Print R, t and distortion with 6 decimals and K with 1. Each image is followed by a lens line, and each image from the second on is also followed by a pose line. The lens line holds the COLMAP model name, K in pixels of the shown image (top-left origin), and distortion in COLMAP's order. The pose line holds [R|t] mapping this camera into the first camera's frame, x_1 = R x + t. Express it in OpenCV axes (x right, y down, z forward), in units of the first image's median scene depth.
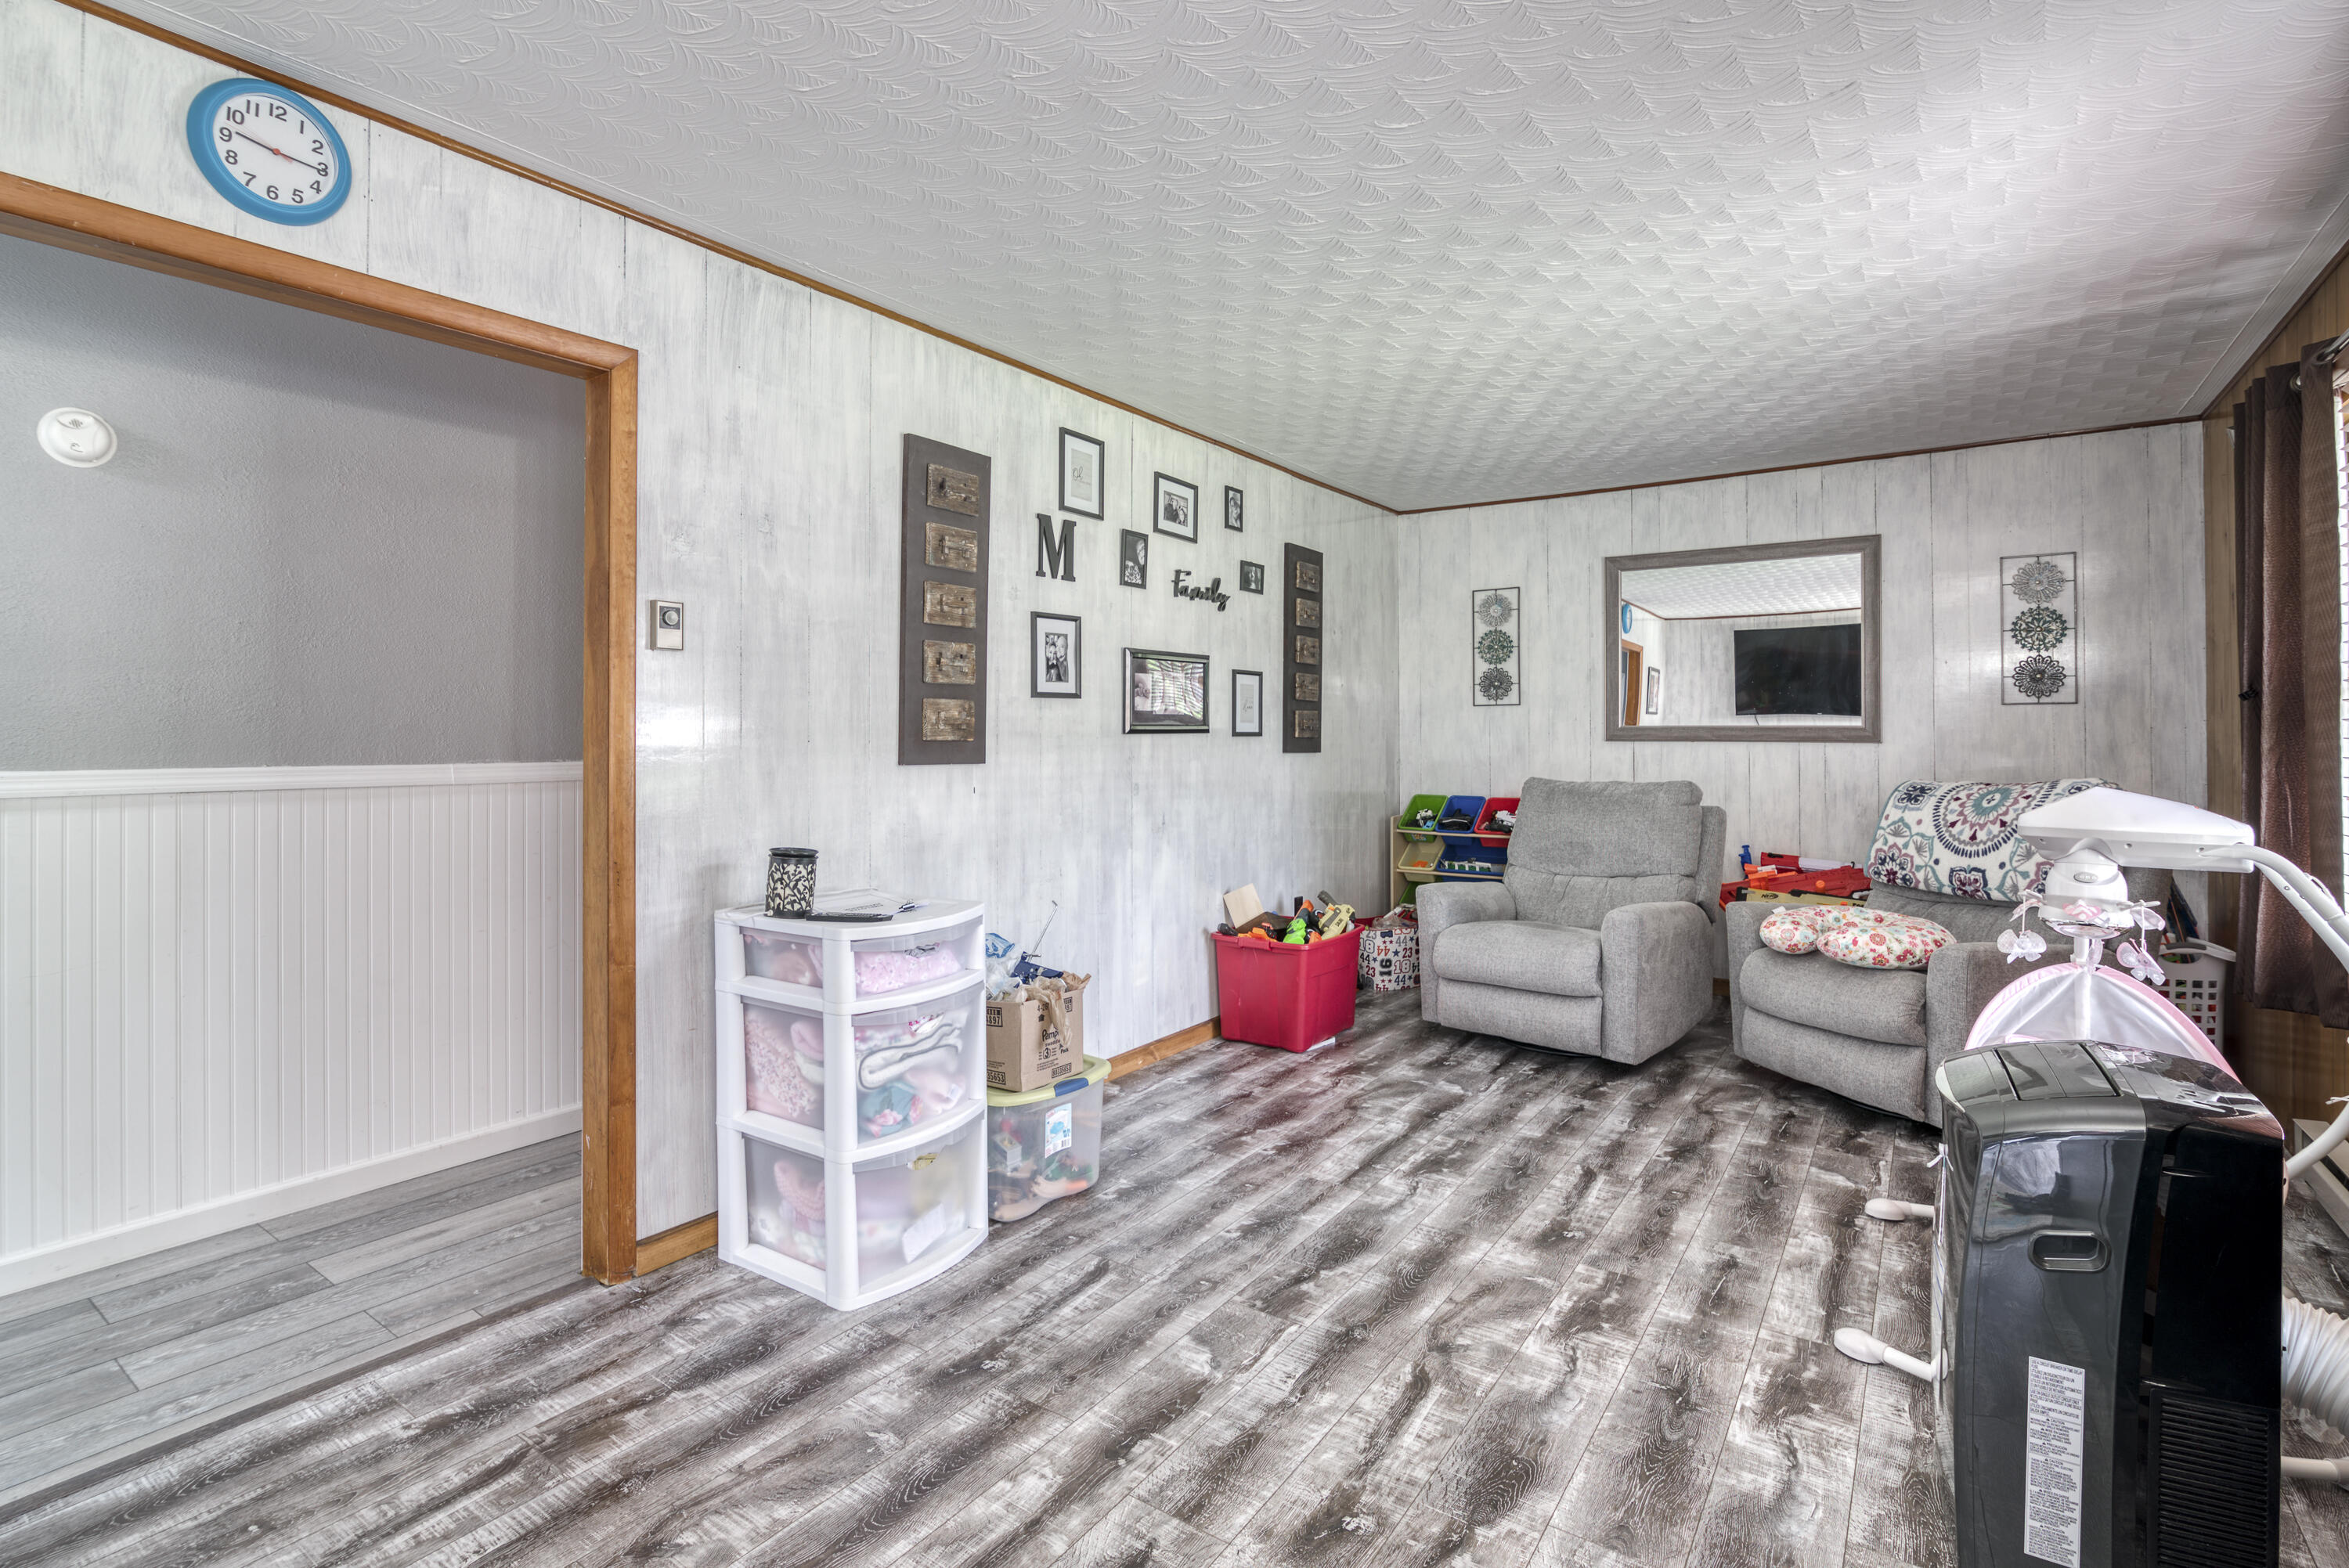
lens RADIAL K [[1080.0, 0, 1145.8], [0, 1080.0, 732.9], [0, 0, 1]] dist [-0.020625, 0.001060]
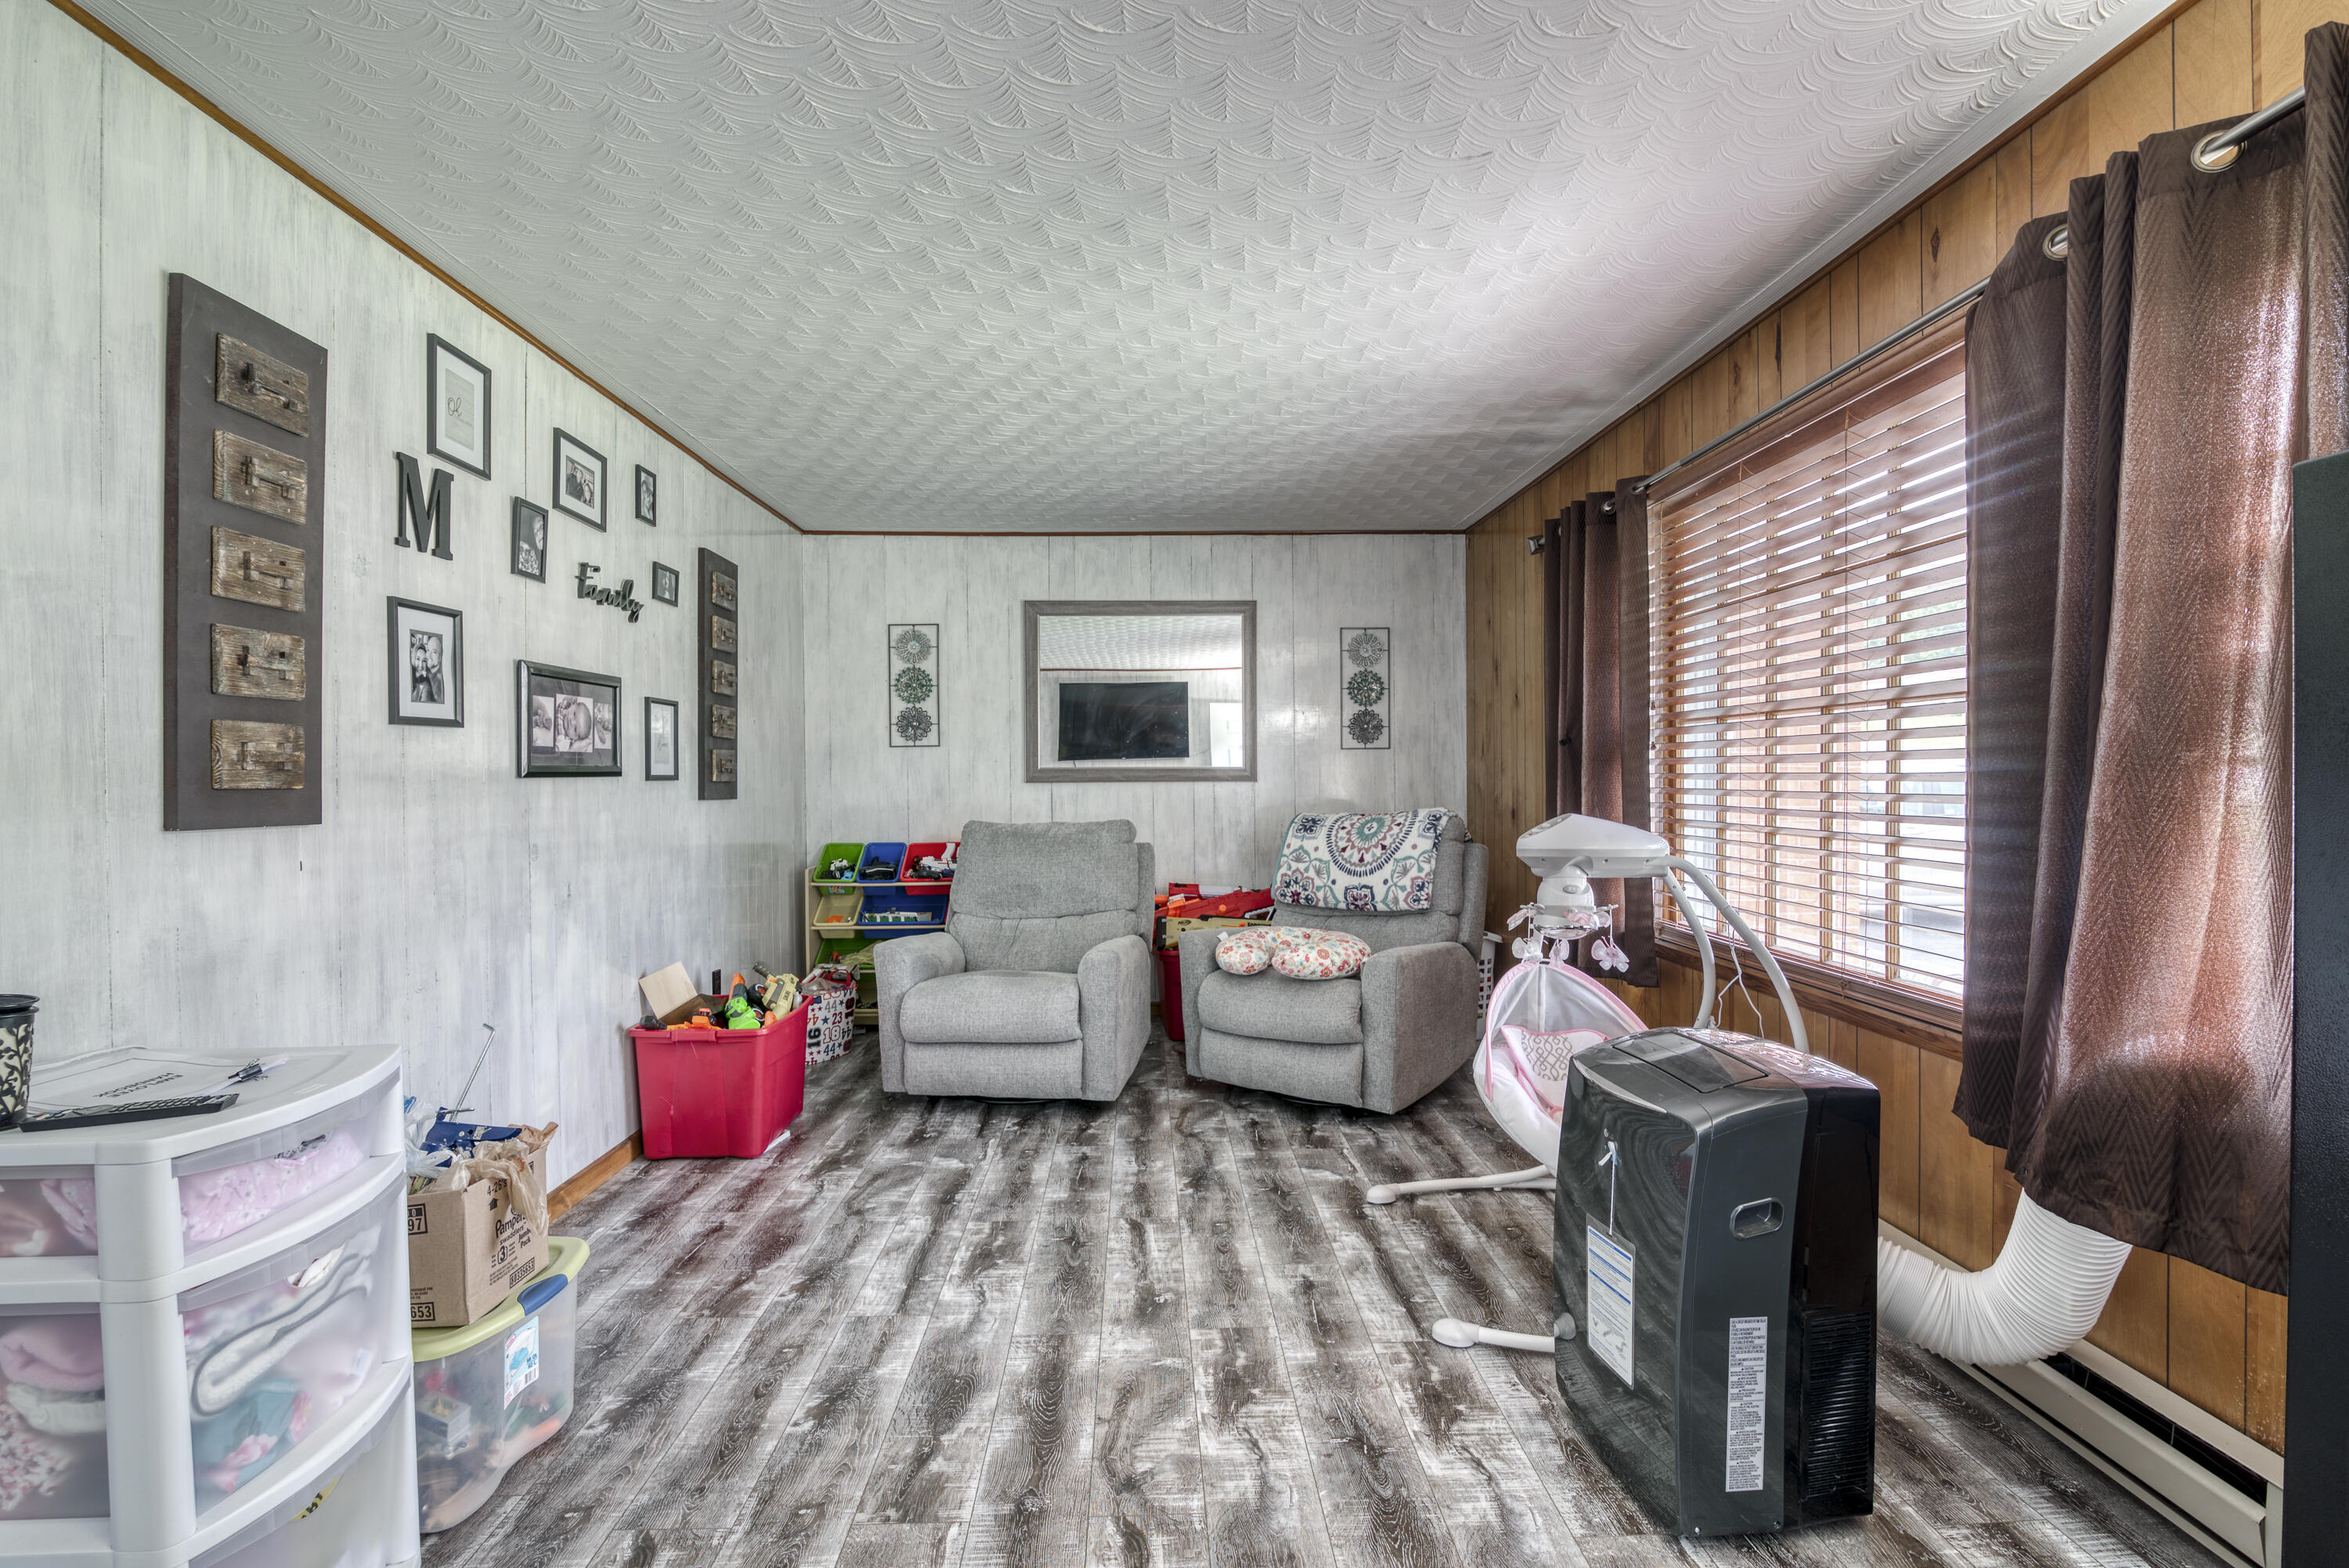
lens RADIAL K [[1080.0, 0, 1174.6], [0, 1080.0, 791.3], [0, 0, 1]] dist [-0.020625, 0.001060]
pose [[0.796327, -0.013898, 0.604707, -0.135455], [0.006181, 0.999871, 0.014840, 0.002659], [-0.604835, -0.008080, 0.796310, 0.193610]]
